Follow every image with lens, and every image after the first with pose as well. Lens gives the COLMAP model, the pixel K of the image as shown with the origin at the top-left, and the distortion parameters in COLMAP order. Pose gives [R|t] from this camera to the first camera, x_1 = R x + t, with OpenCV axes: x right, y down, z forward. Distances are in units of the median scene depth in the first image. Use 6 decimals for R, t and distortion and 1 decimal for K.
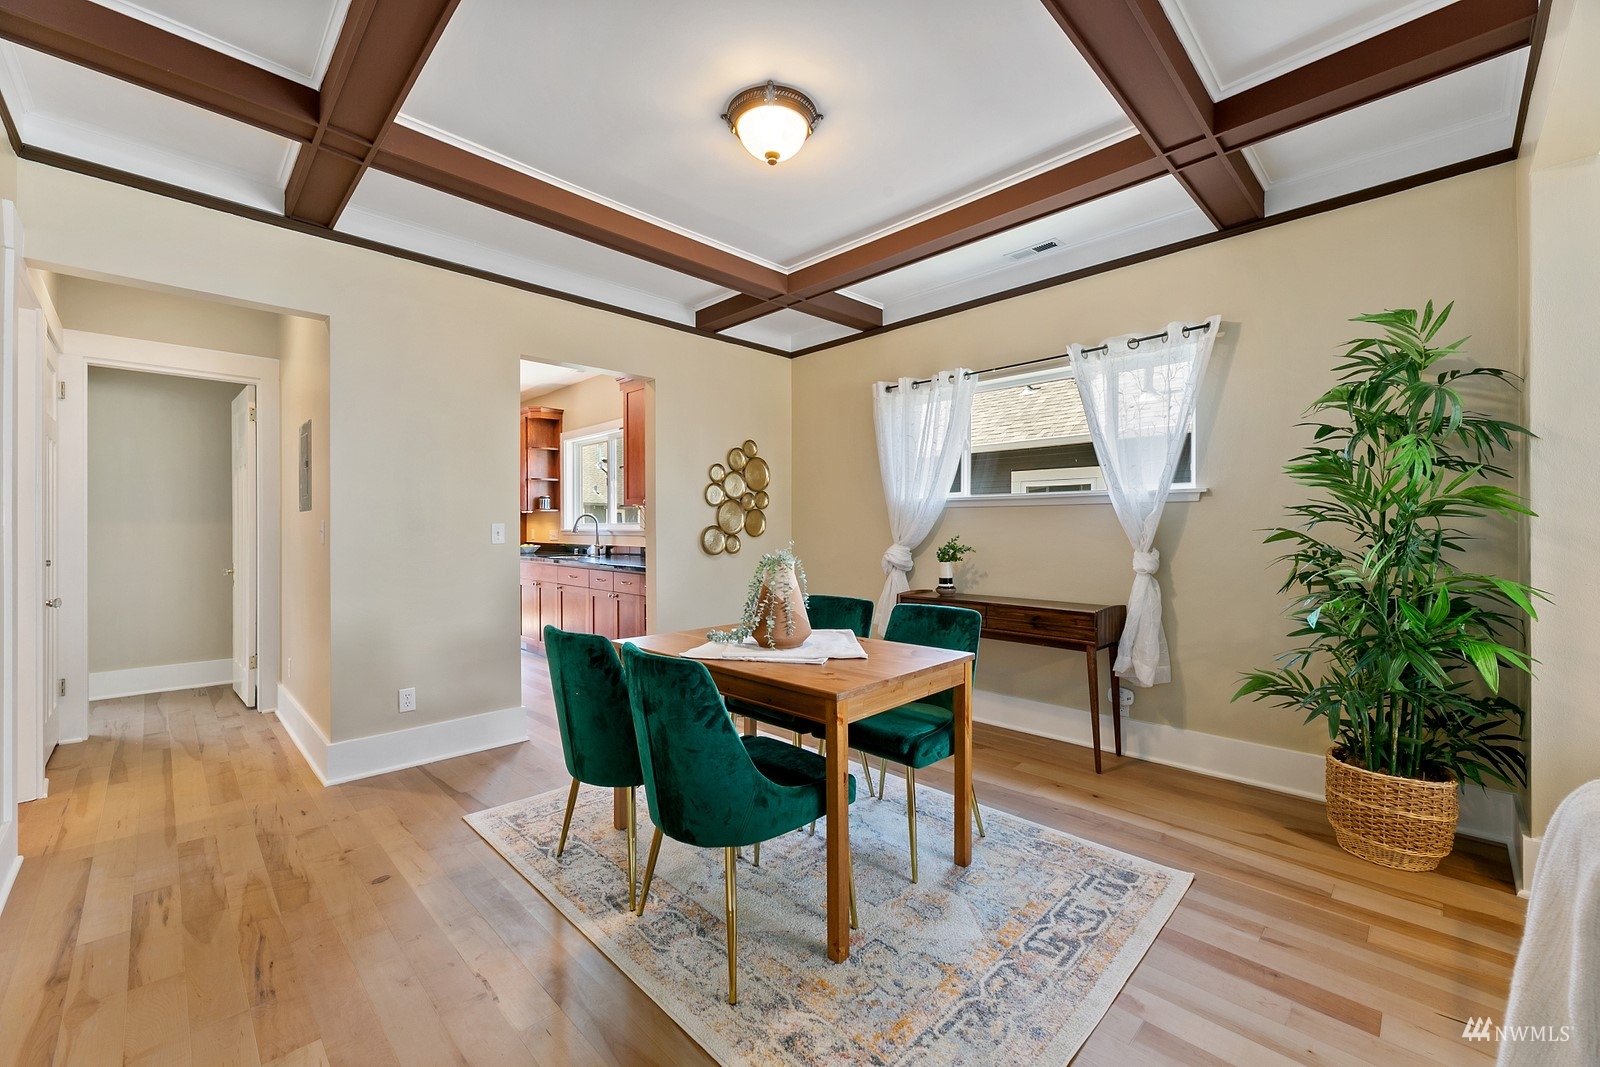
lens RADIAL K [[640.4, 0, 801.5], [0, 640.4, 525.8], [0, 0, 1]] dist [0.000637, -0.000044]
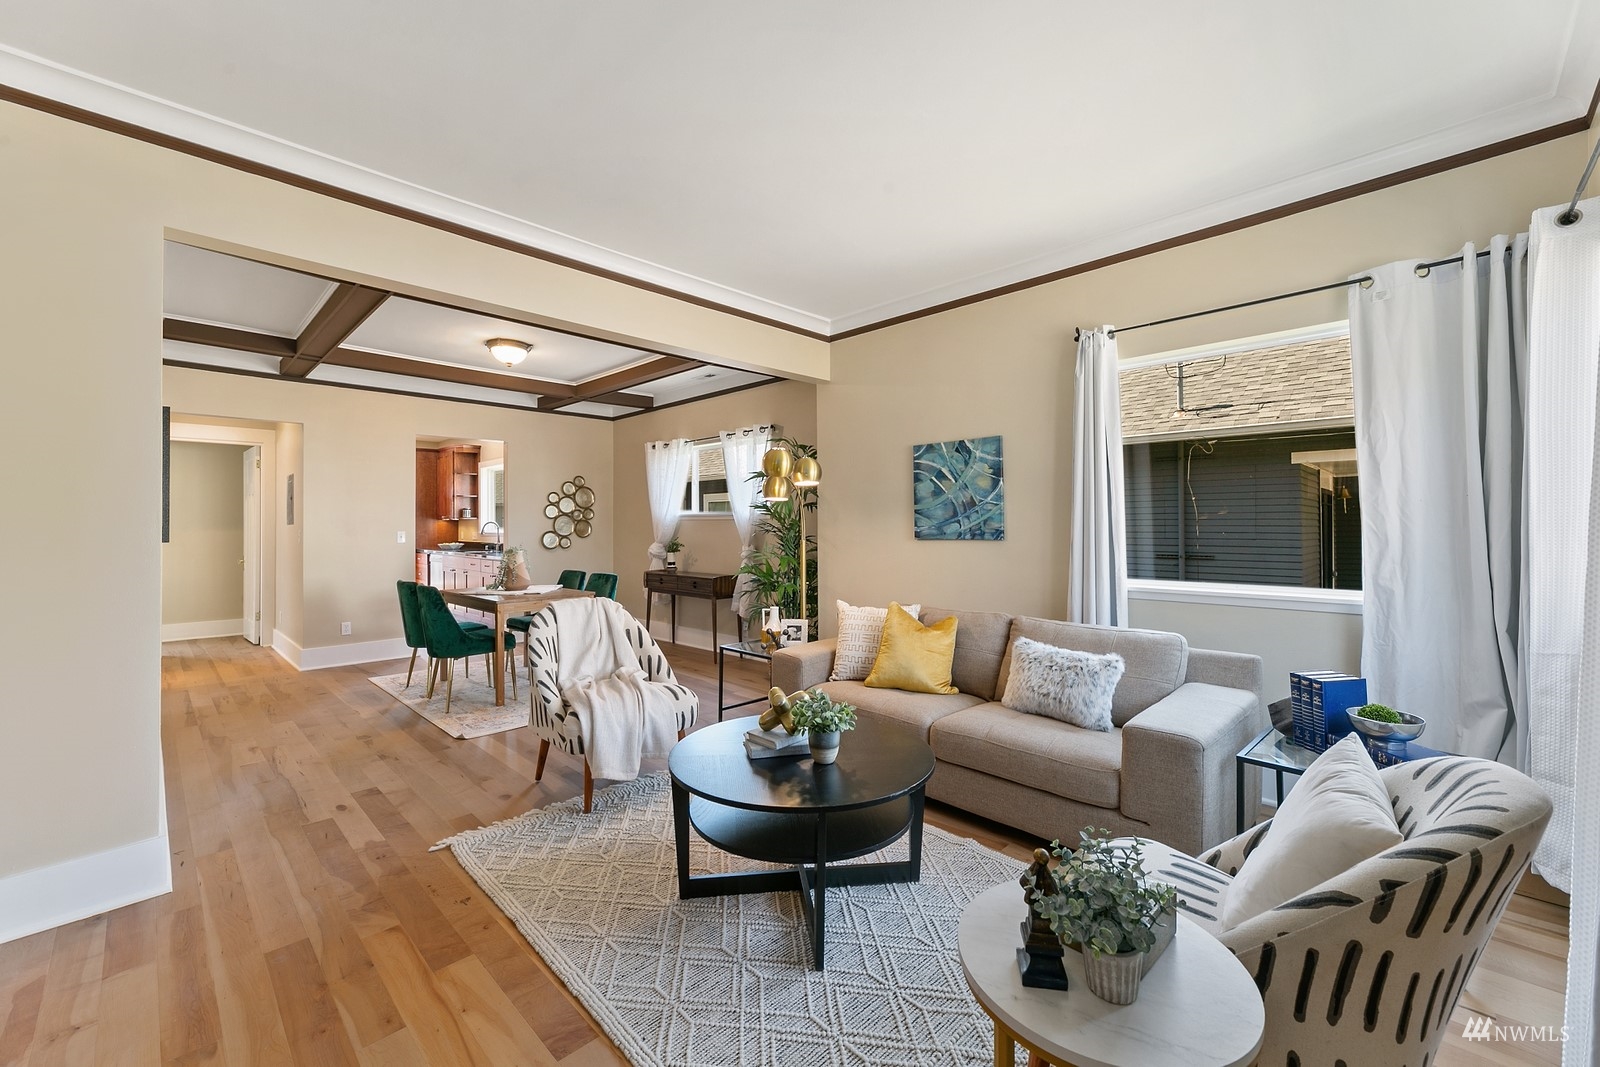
lens RADIAL K [[640.4, 0, 801.5], [0, 640.4, 525.8], [0, 0, 1]] dist [0.000637, -0.000044]
pose [[0.999970, 0.003150, 0.007109, 0.461992], [-0.003141, 0.999994, -0.001291, -0.012184], [-0.007113, 0.001268, 0.999974, -0.576914]]
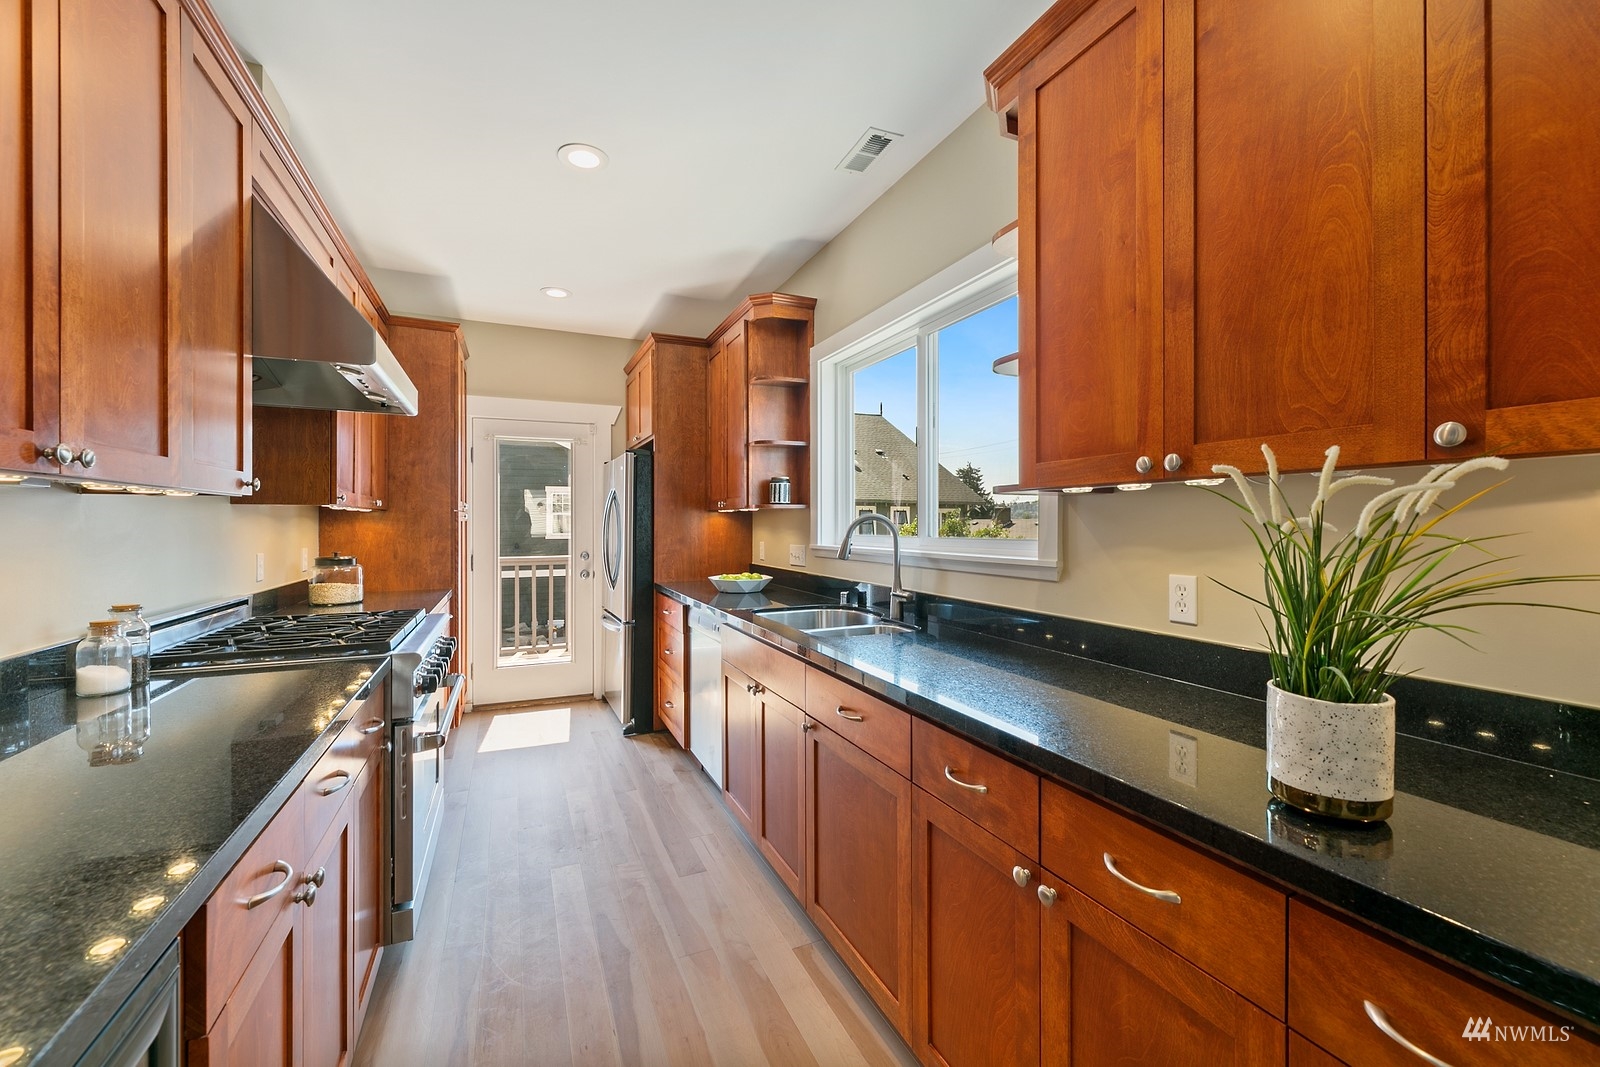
lens RADIAL K [[638.4, 0, 792.0], [0, 638.4, 520.6], [0, 0, 1]] dist [0.000582, -0.000172]
pose [[0.928651, -0.000806, -0.370953, -0.309363], [-0.001130, 0.999987, -0.005000, -0.015535], [0.370952, 0.005062, 0.928638, 0.805640]]
